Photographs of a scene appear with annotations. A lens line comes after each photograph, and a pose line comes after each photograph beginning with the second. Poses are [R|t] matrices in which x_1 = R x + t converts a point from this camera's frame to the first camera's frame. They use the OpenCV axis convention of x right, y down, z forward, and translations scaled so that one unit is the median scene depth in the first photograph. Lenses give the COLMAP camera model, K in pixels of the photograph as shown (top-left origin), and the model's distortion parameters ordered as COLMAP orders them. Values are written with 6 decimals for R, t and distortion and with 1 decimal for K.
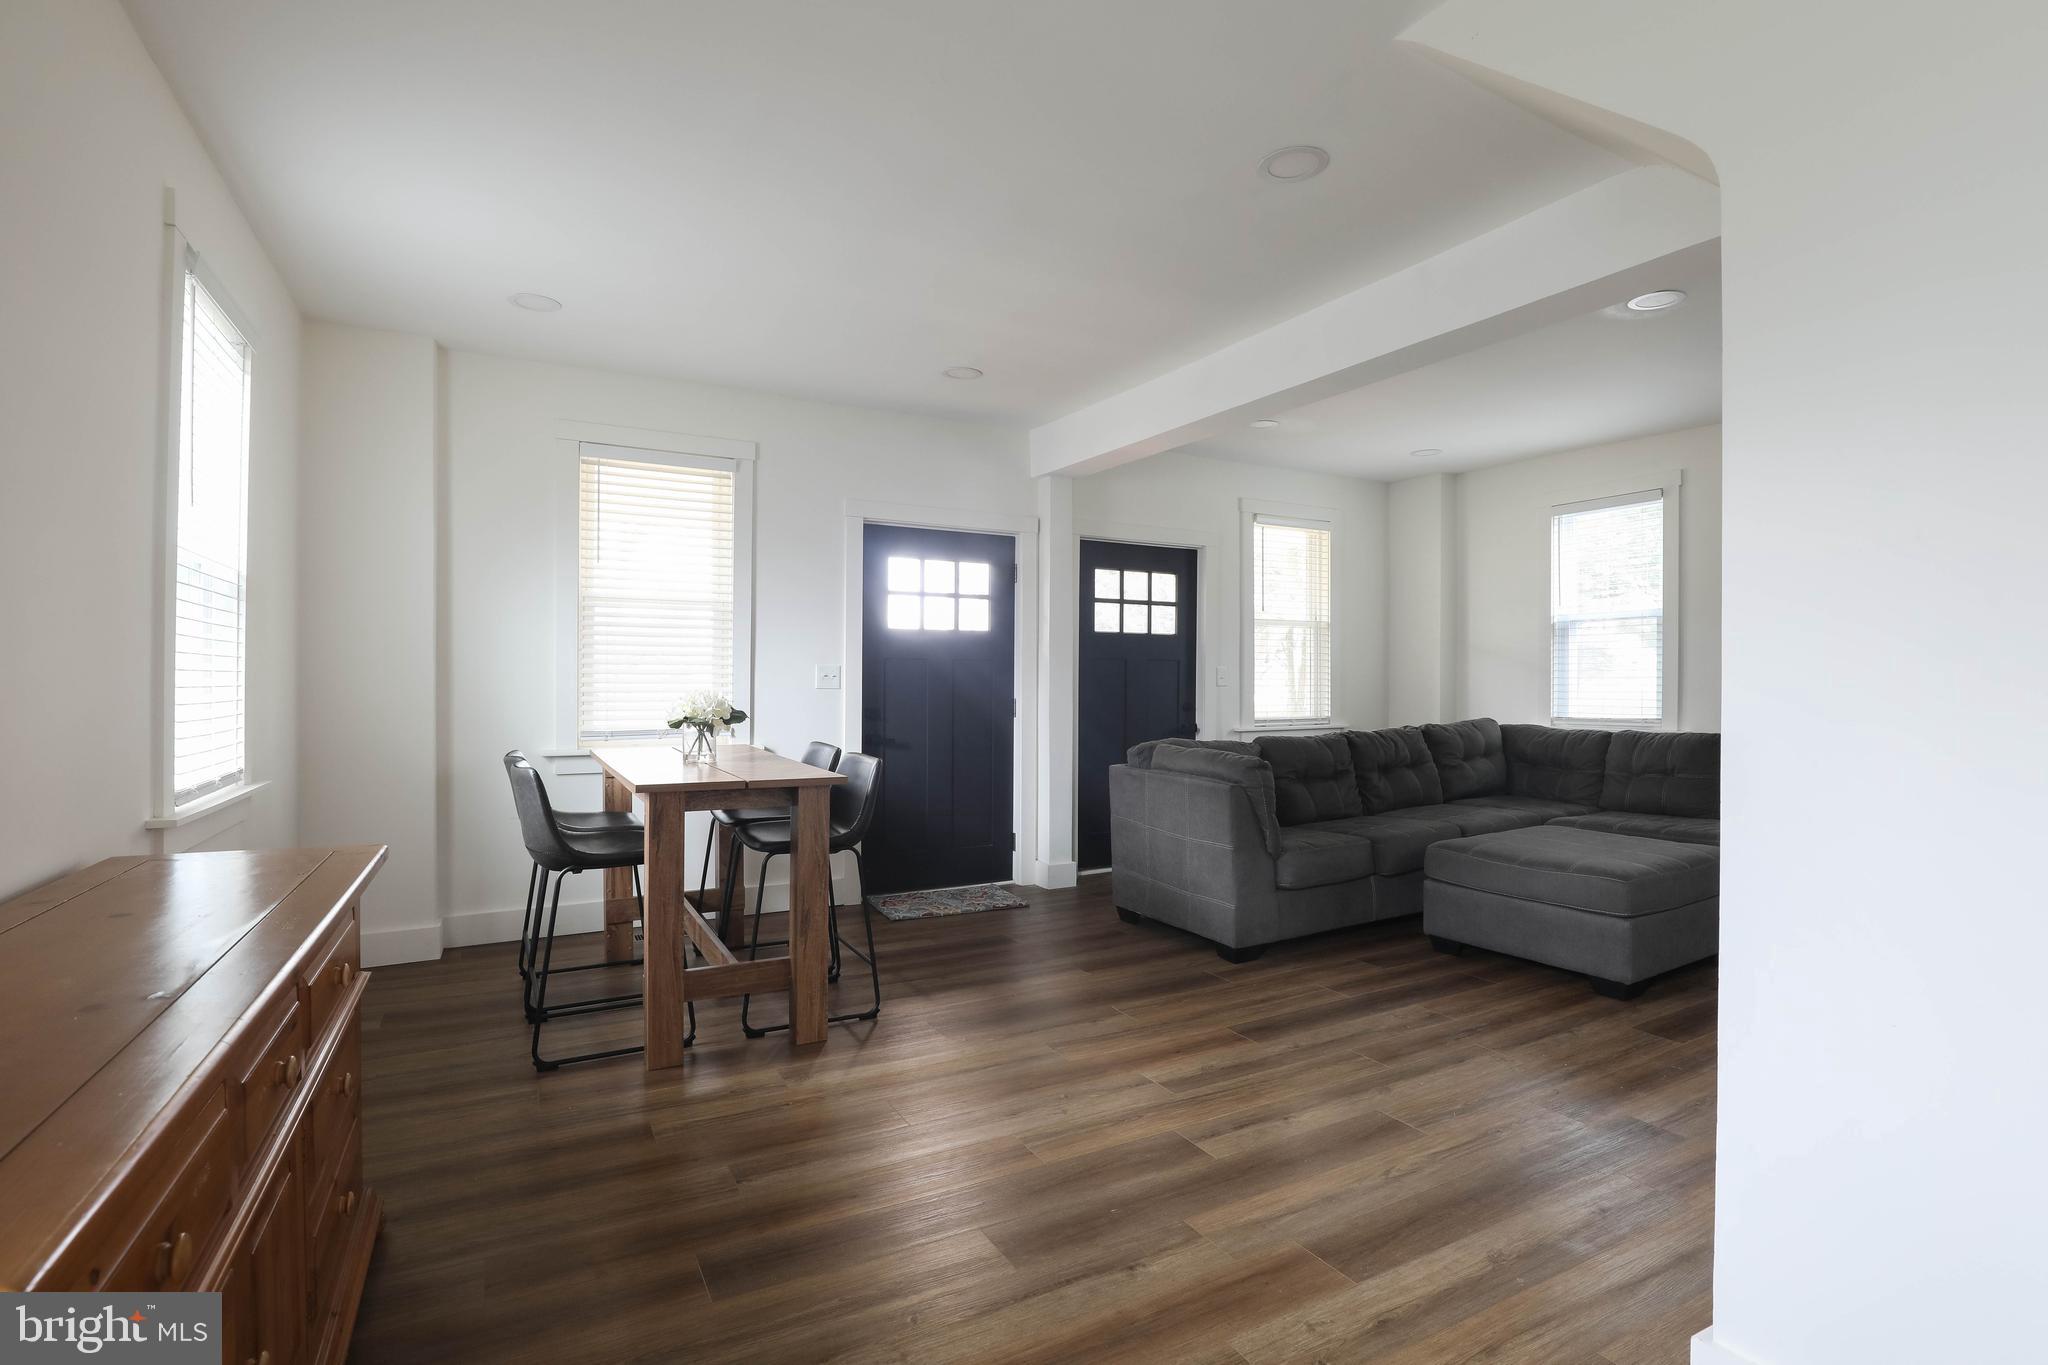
lens RADIAL K [[959.5, 0, 1024.0], [0, 959.5, 682.5], [0, 0, 1]] dist [-0.000086, -0.000011]
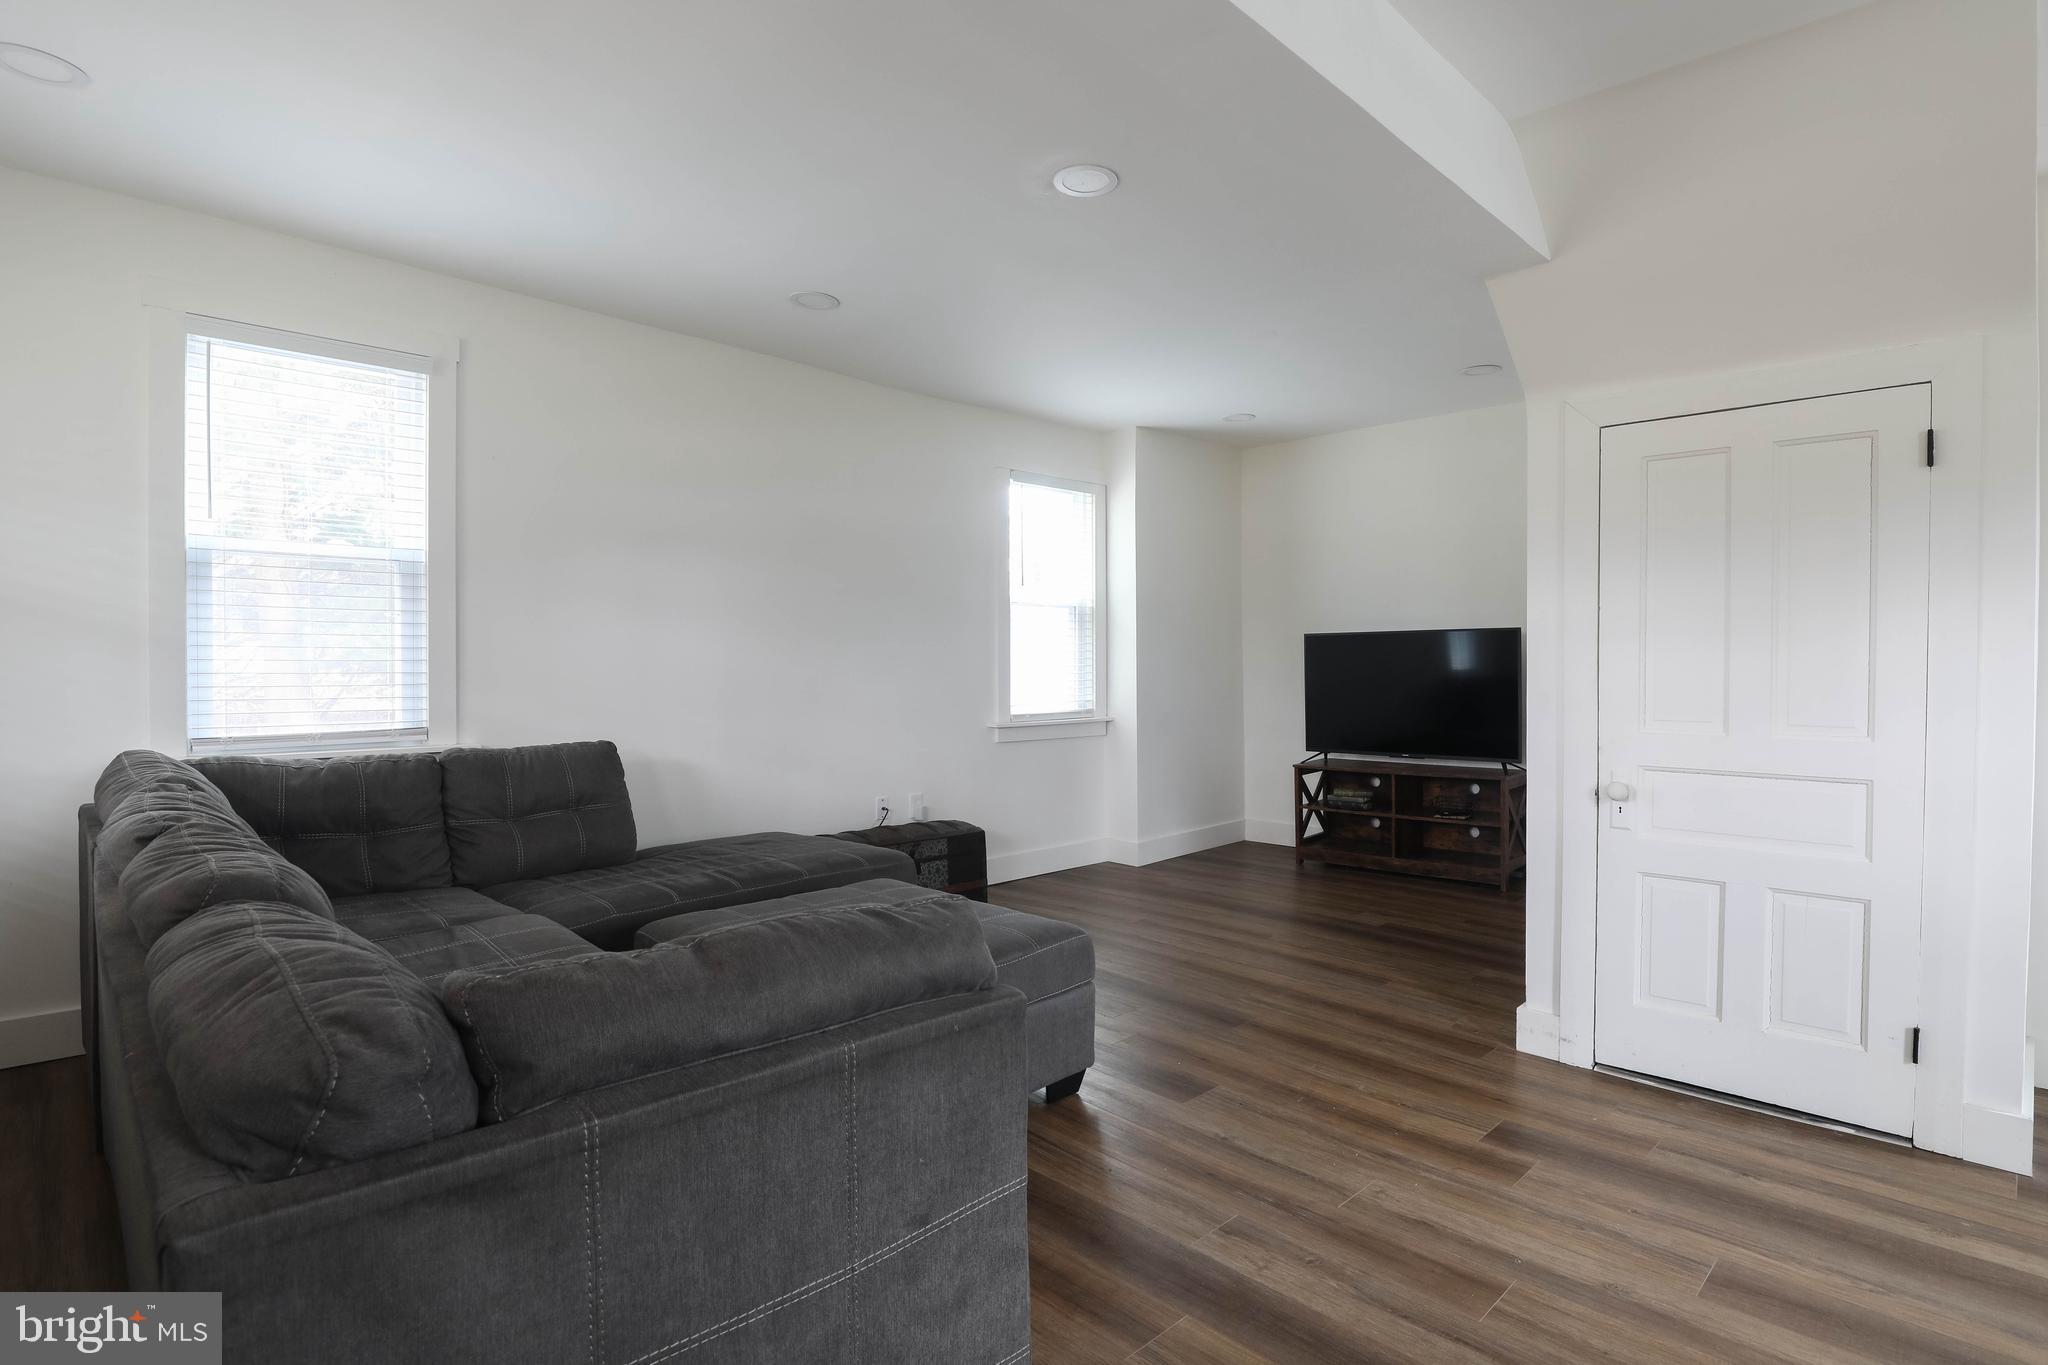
lens RADIAL K [[1025.2, 0, 1024.0], [0, 1025.2, 682.5], [0, 0, 1]] dist [-0.022314, -0.000055]
pose [[-0.298545, -0.012529, 0.954313, -0.093308], [-0.008395, 0.999910, 0.010502, -0.001973], [-0.954359, -0.004876, -0.298624, 0.886632]]
